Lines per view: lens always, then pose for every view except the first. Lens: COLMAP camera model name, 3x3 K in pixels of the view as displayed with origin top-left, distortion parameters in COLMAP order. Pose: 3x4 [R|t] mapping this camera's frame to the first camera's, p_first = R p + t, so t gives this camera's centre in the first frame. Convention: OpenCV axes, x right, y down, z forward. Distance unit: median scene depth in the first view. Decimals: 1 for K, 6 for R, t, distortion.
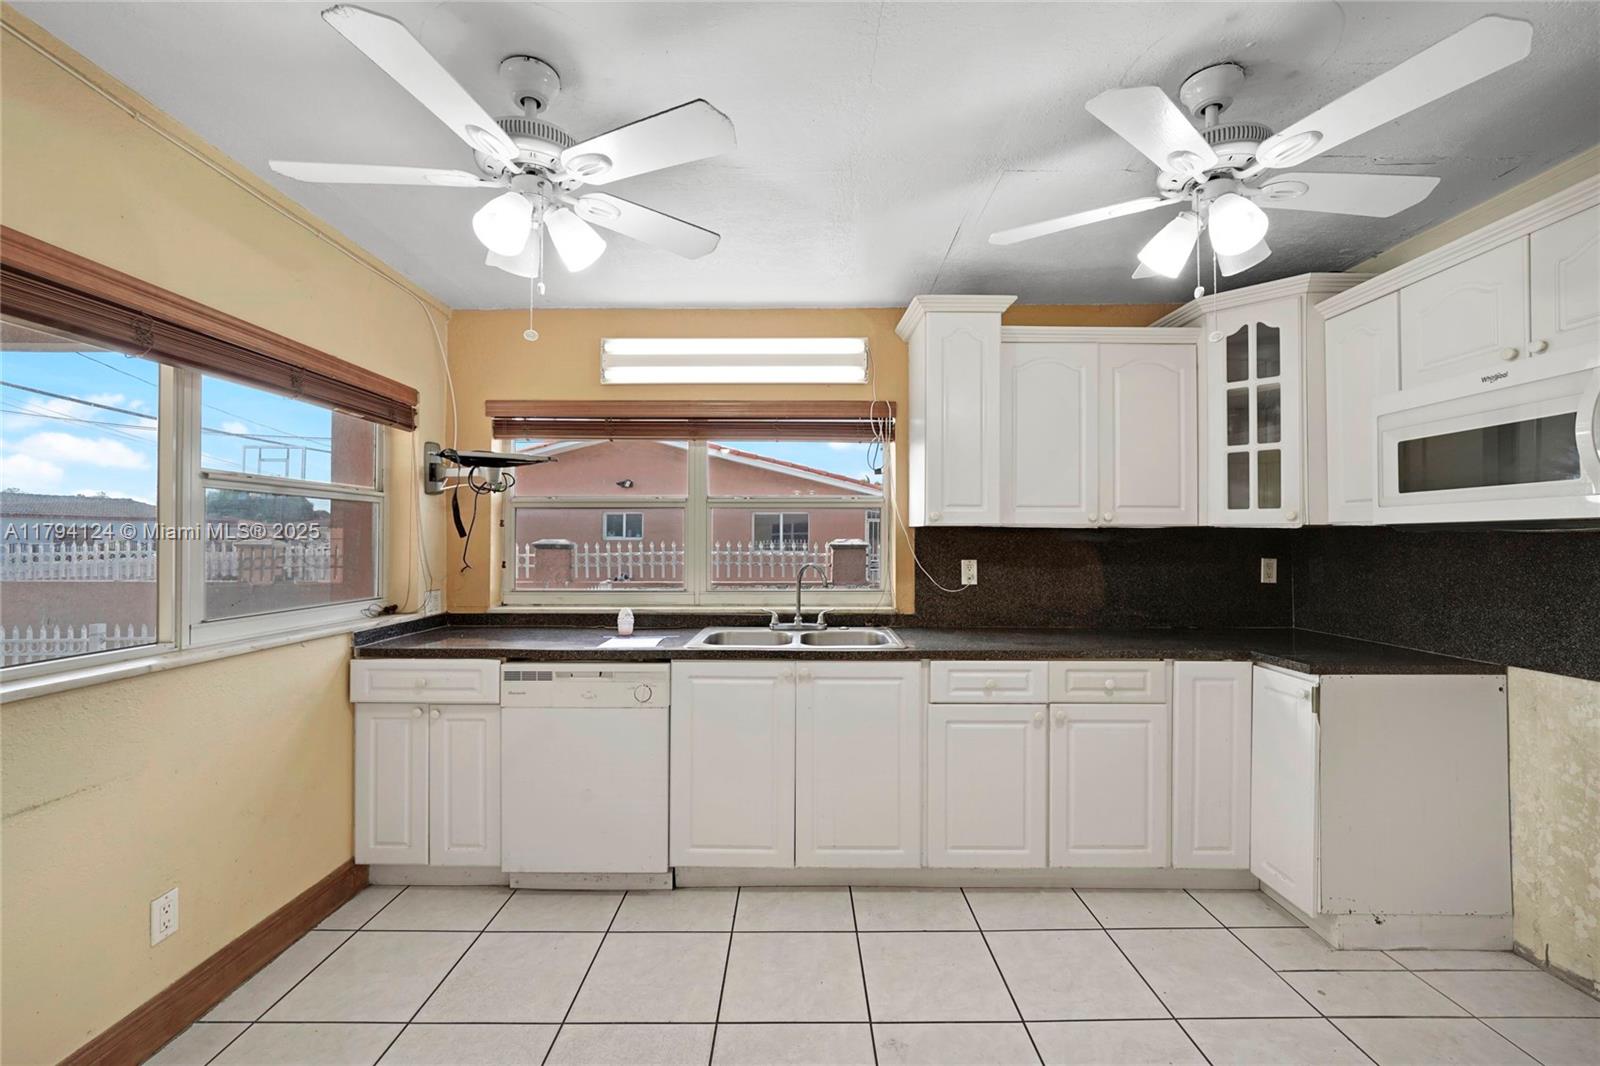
lens RADIAL K [[664.8, 0, 800.0], [0, 664.8, 533.0], [0, 0, 1]] dist [-0.000284, -0.000059]
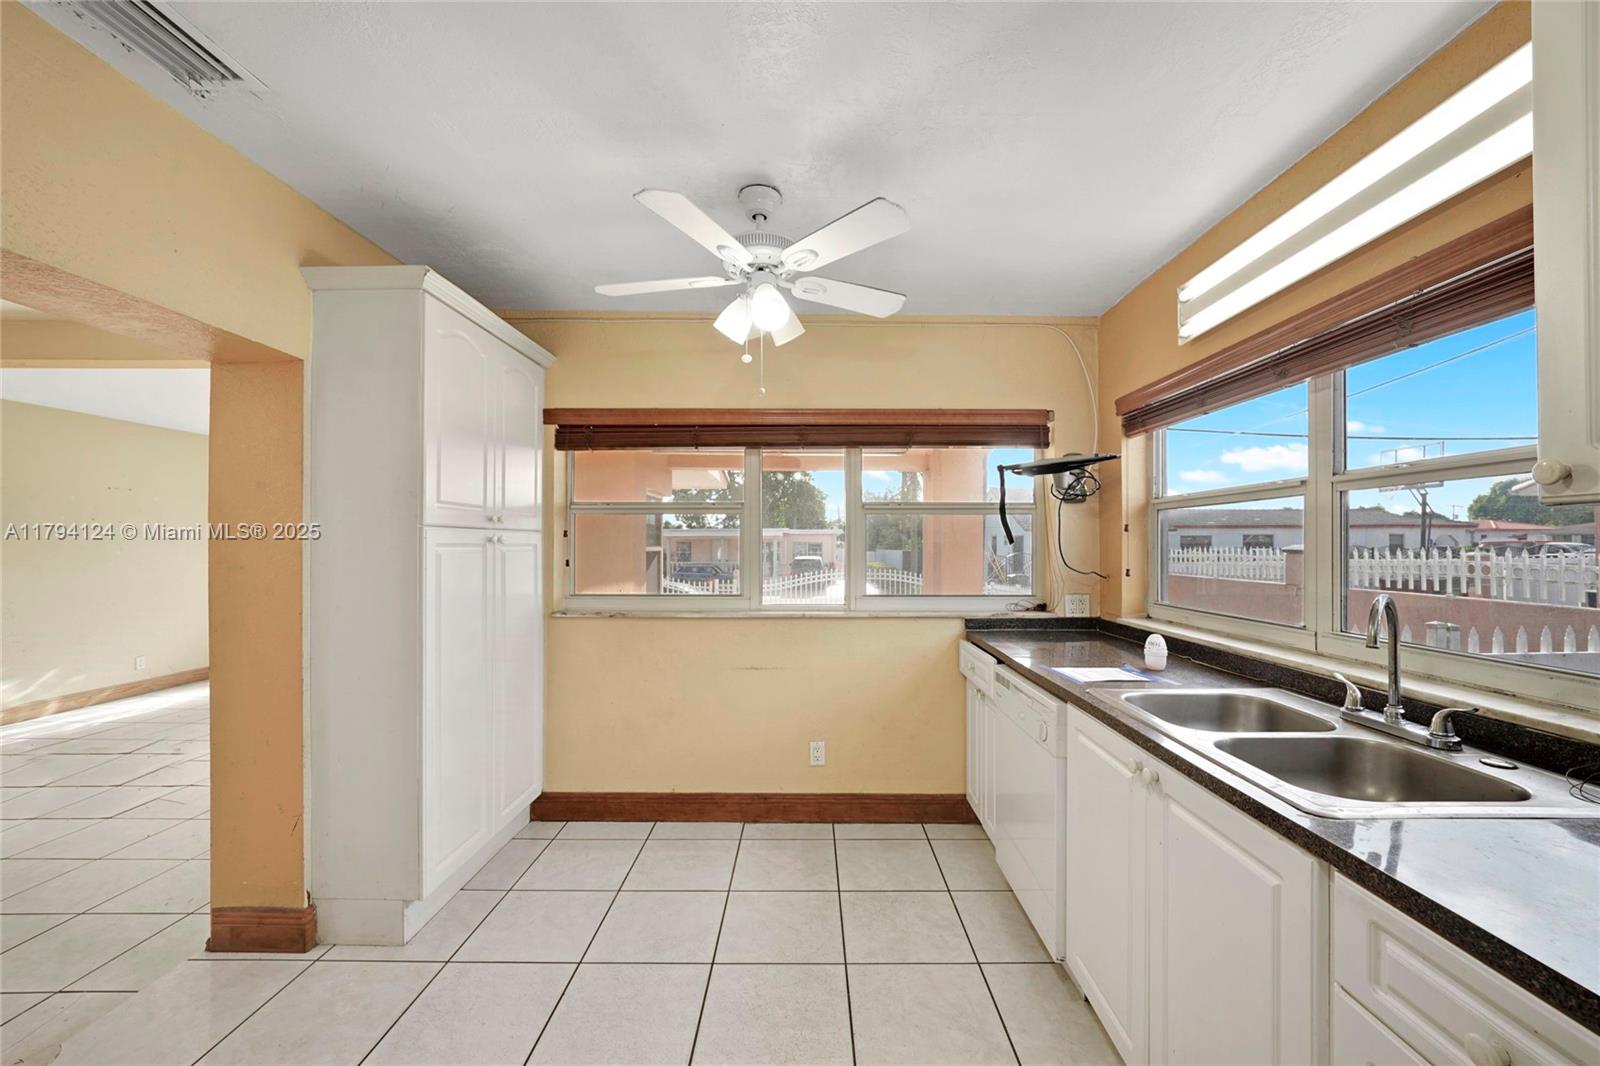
lens RADIAL K [[637.1, 0, 800.0], [0, 637.1, 533.0], [0, 0, 1]] dist [-0.001010, -0.000031]
pose [[-0.018397, -0.019996, -0.999631, 0.567213], [0.009428, 0.999752, -0.020172, 0.008264], [0.999786, -0.009796, -0.018204, 0.708312]]
